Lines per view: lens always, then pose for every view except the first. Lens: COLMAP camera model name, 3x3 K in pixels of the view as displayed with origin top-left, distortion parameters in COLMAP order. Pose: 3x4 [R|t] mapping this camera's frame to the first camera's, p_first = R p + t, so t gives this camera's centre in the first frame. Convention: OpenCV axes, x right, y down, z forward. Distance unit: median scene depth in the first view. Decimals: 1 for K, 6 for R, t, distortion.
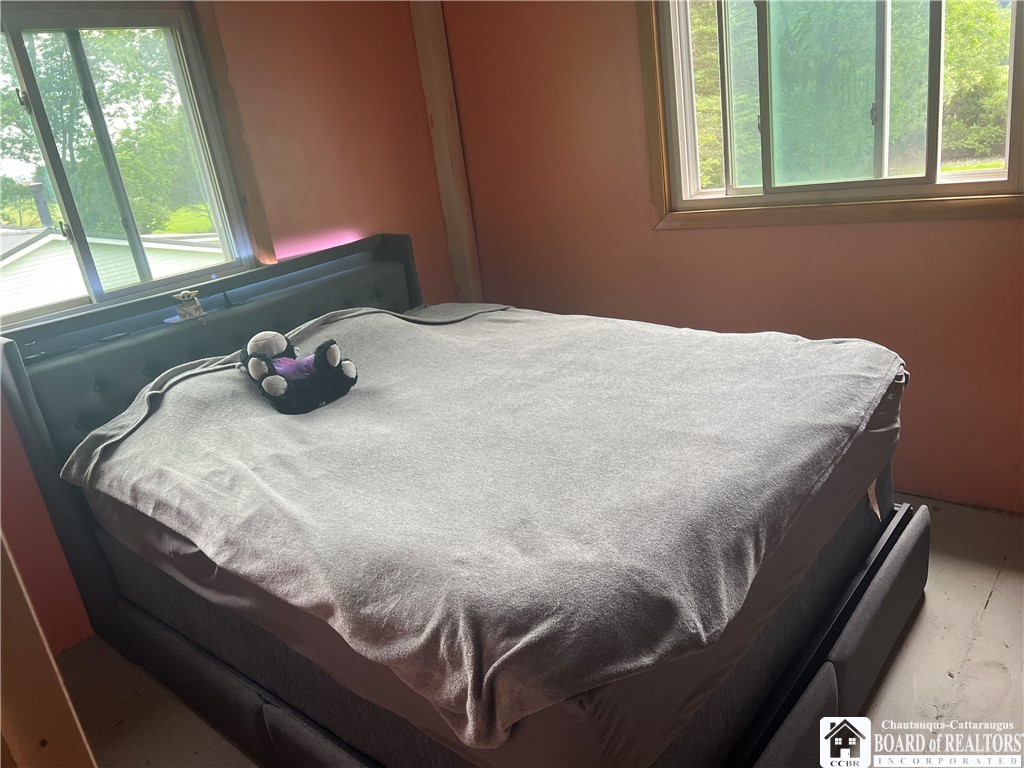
lens RADIAL K [[783.8, 0, 505.3], [0, 783.8, 406.8], [0, 0, 1]] dist [0.048427, -0.063008]
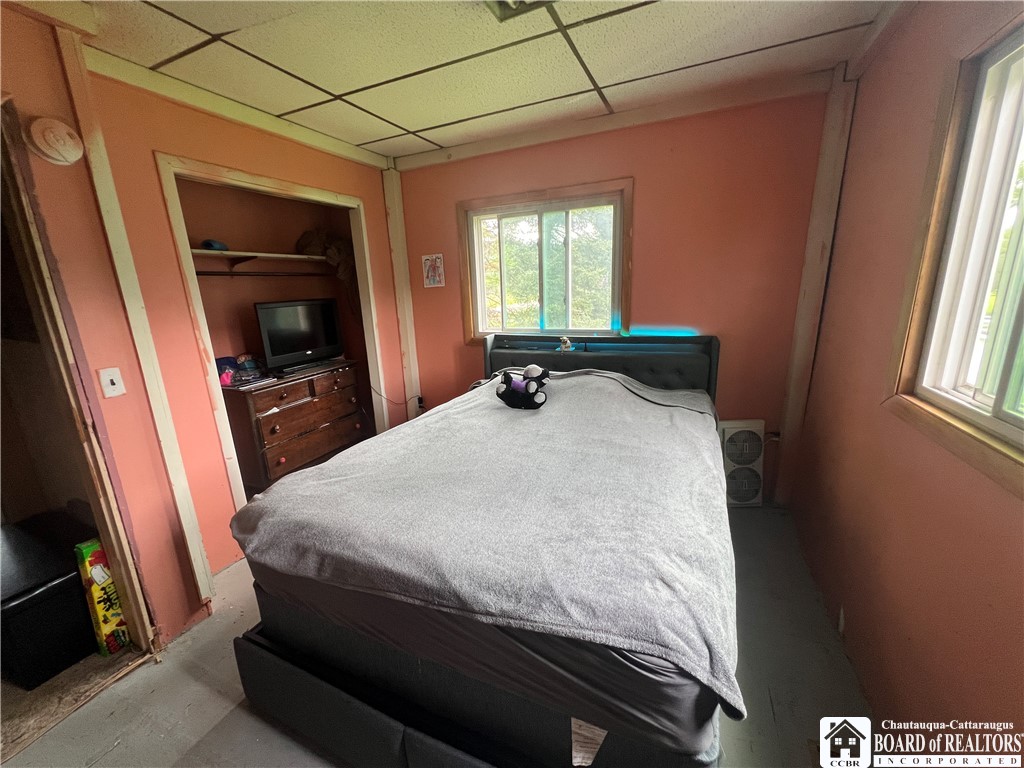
lens RADIAL K [[408.6, 0, 512.0], [0, 408.6, 384.0], [0, 0, 1]] dist [-0.000401, -0.000025]
pose [[0.270348, 0.351365, -0.896356, 0.604395], [-0.320708, 0.910718, 0.260267, -0.292530], [0.907777, 0.217106, 0.358896, 0.564485]]
